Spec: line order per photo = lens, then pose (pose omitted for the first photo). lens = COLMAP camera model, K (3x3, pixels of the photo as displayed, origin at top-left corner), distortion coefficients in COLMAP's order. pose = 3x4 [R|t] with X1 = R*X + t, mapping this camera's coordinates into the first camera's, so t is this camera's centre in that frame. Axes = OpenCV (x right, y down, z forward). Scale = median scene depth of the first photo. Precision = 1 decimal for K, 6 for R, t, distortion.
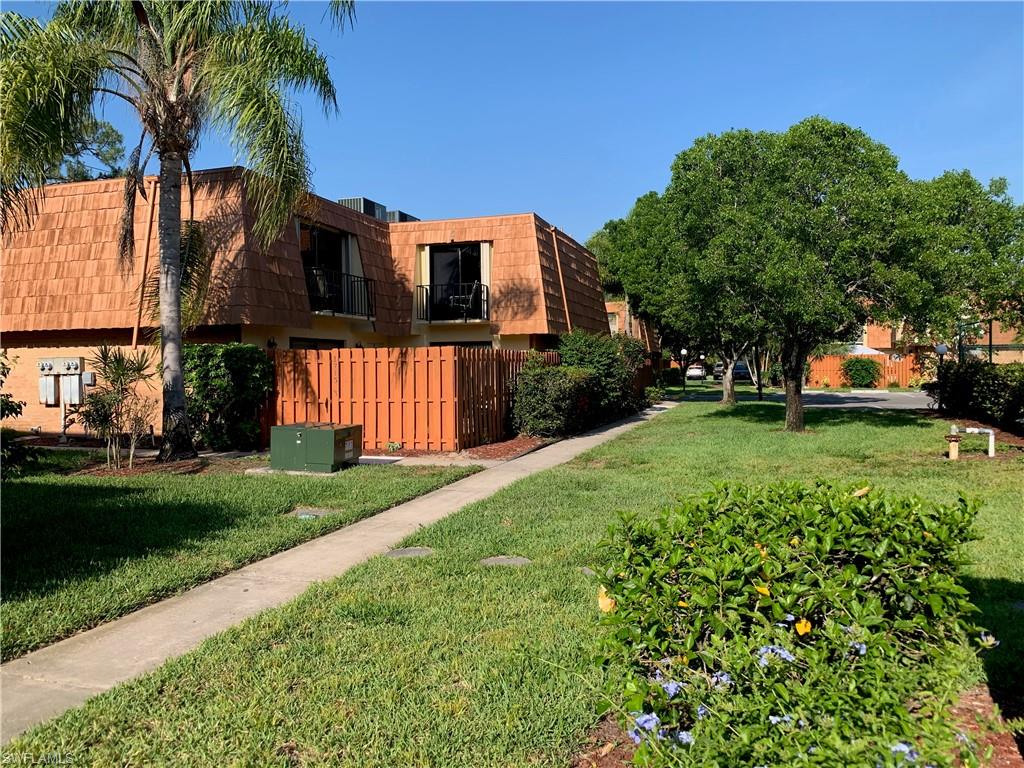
lens RADIAL K [[770.0, 0, 512.0], [0, 770.0, 384.0], [0, 0, 1]] dist [0.120644, -0.174481]
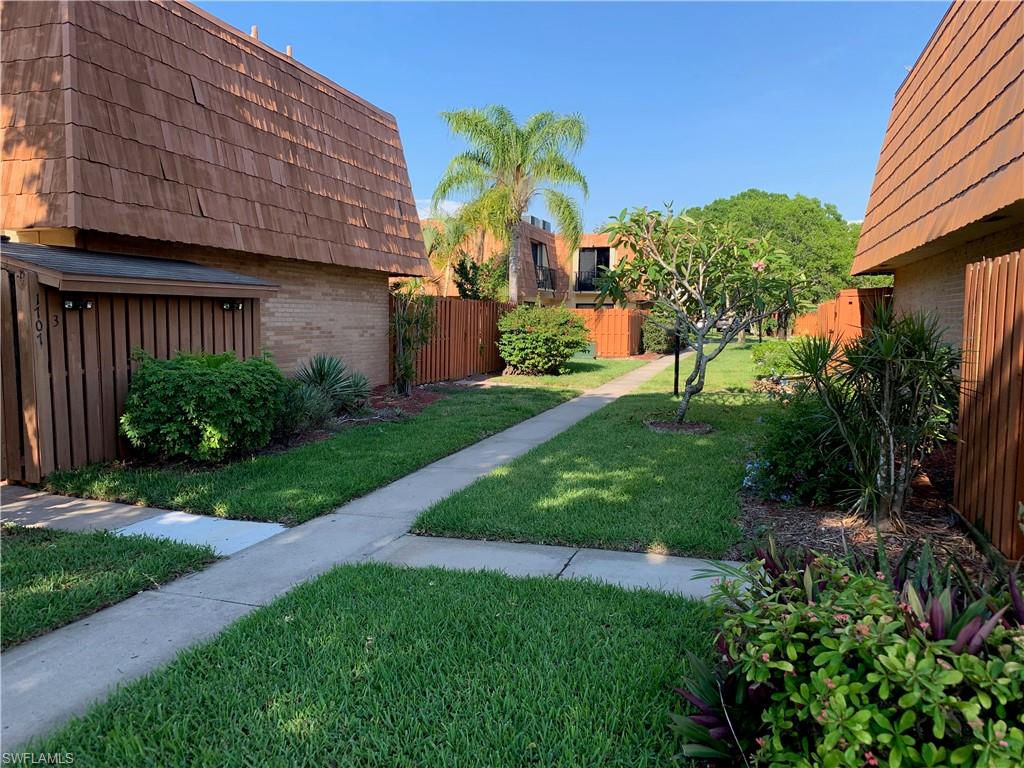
lens RADIAL K [[770.0, 0, 512.0], [0, 770.0, 384.0], [0, 0, 1]] dist [0.120644, -0.174481]
pose [[0.999808, 0.007535, 0.018071, -0.355139], [-0.008540, 0.998383, 0.056204, 0.037274], [-0.017618, -0.056347, 0.998256, -0.932250]]
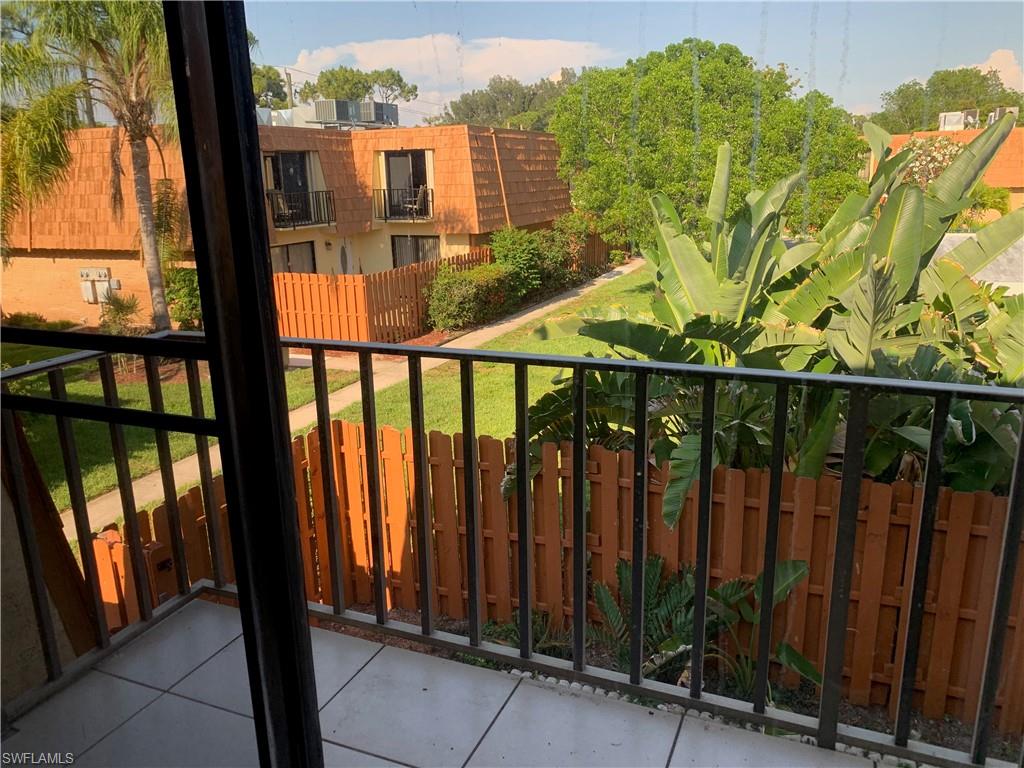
lens RADIAL K [[770.0, 0, 512.0], [0, 770.0, 384.0], [0, 0, 1]] dist [0.120644, -0.174481]
pose [[0.995904, 0.006413, -0.090193, 0.241022], [0.015503, 0.970600, 0.240198, -0.146401], [0.089081, -0.240612, 0.966525, -0.254857]]
